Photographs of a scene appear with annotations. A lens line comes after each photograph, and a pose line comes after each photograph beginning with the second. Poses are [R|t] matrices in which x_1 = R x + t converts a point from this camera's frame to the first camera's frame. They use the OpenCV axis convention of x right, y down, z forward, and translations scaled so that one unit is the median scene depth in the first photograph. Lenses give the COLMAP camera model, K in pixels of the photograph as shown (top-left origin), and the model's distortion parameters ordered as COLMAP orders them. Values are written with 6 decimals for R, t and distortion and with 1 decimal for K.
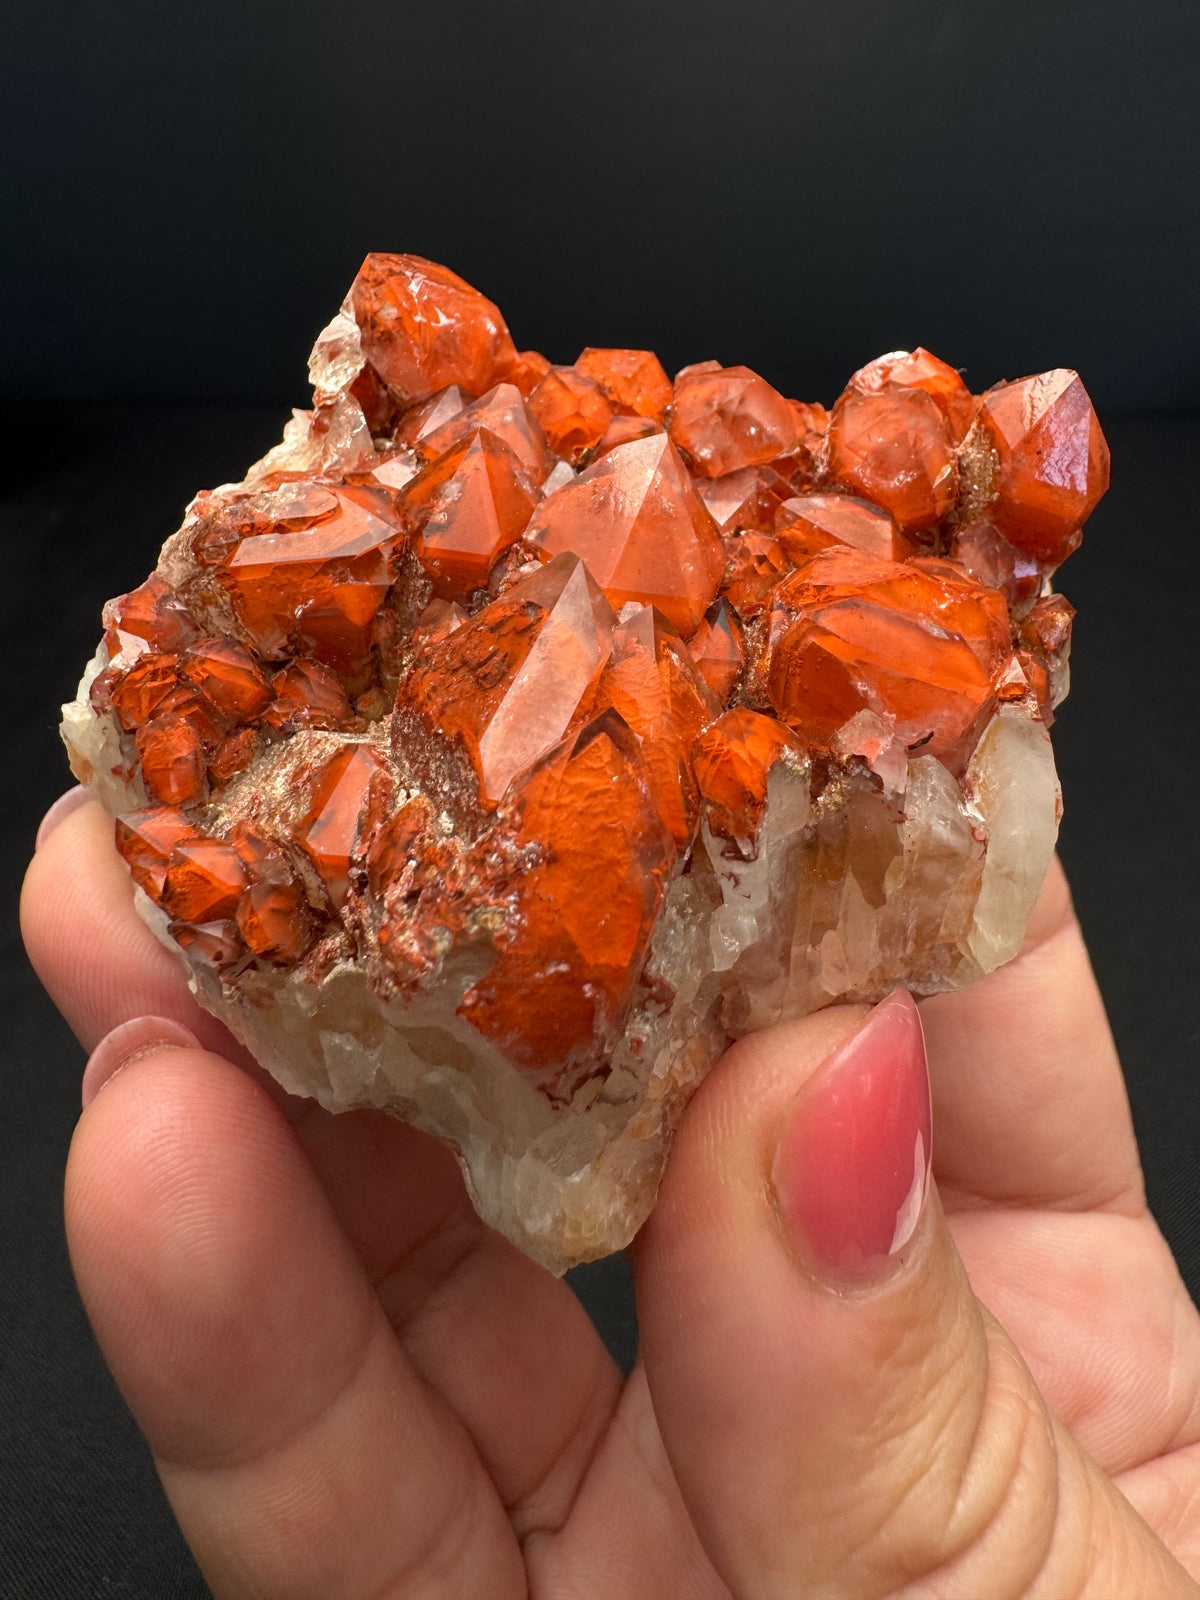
lens RADIAL K [[955.3, 0, 633.4], [0, 955.3, 793.0], [0, 0, 1]] dist [-0.004781, -0.001364]
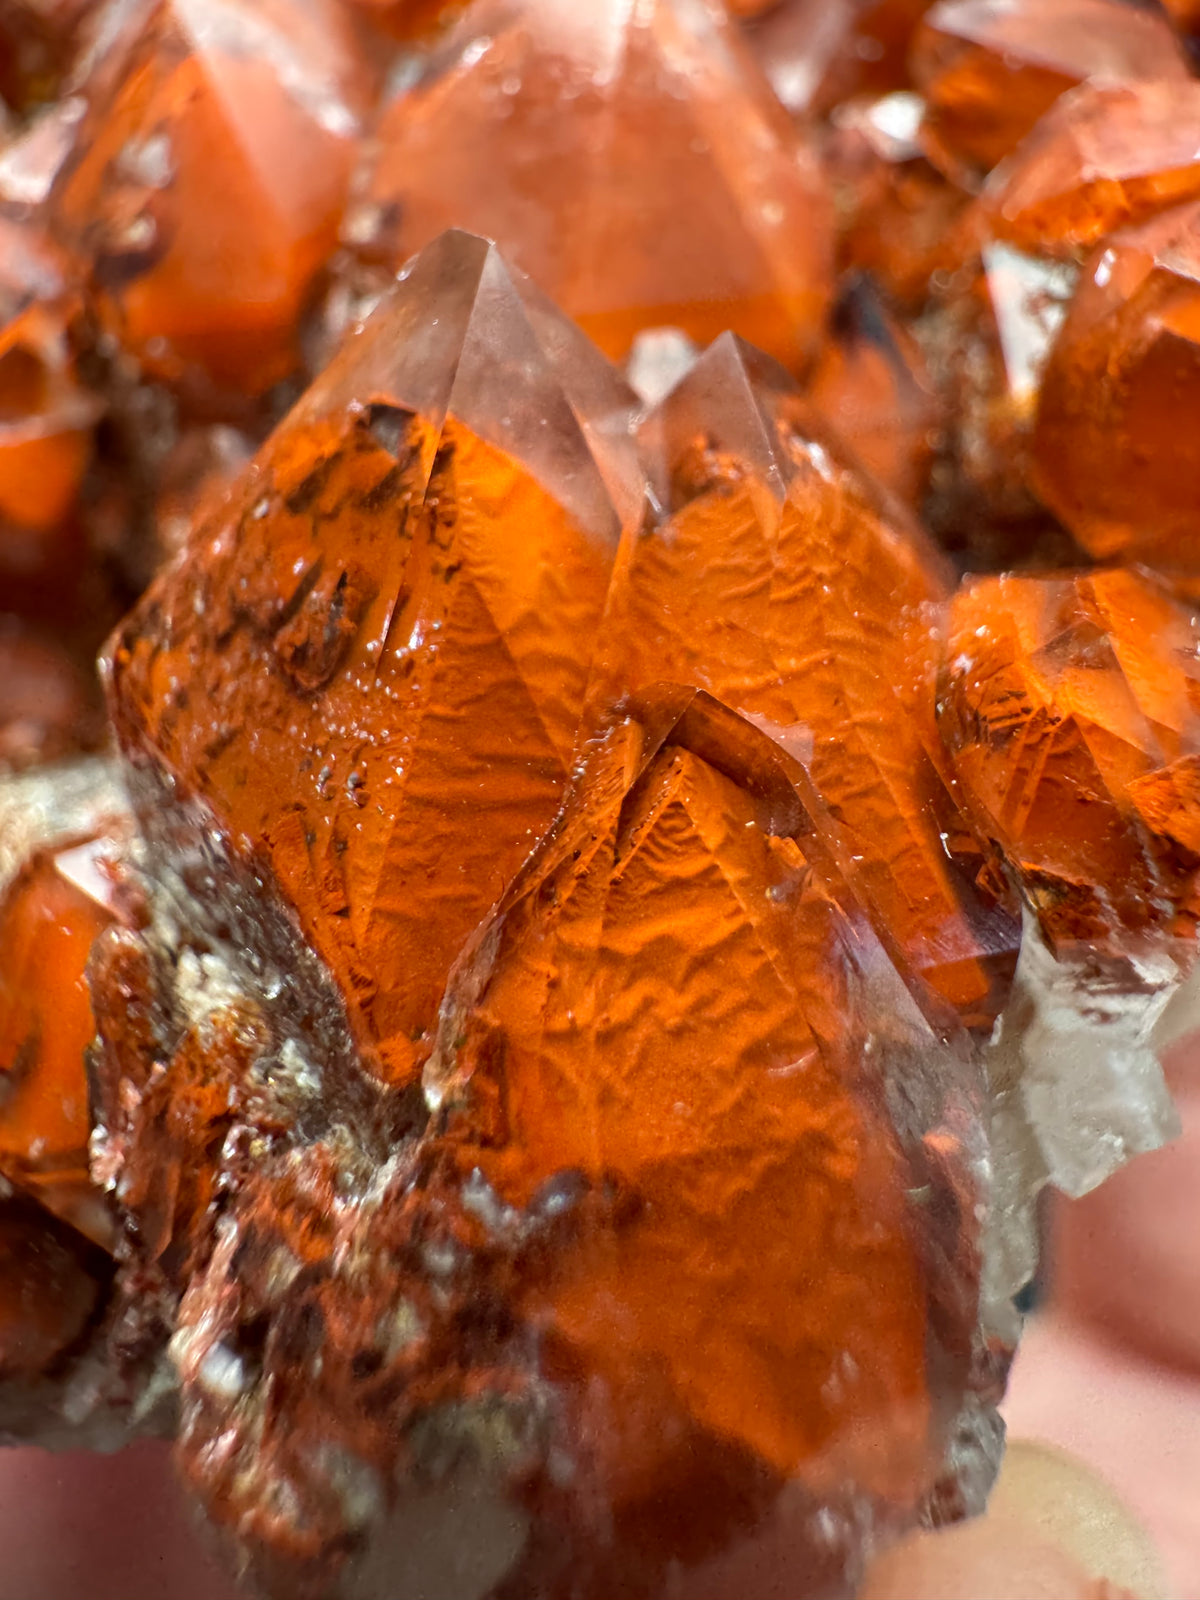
lens RADIAL K [[1062.3, 0, 629.5], [0, 1062.3, 589.0], [0, 0, 1]] dist [-0.046240, -0.000927]
pose [[0.974338, -0.225078, -0.002367, -0.035091], [0.224770, 0.972334, 0.063600, -0.140732], [-0.012014, -0.062500, 0.997973, 0.622227]]
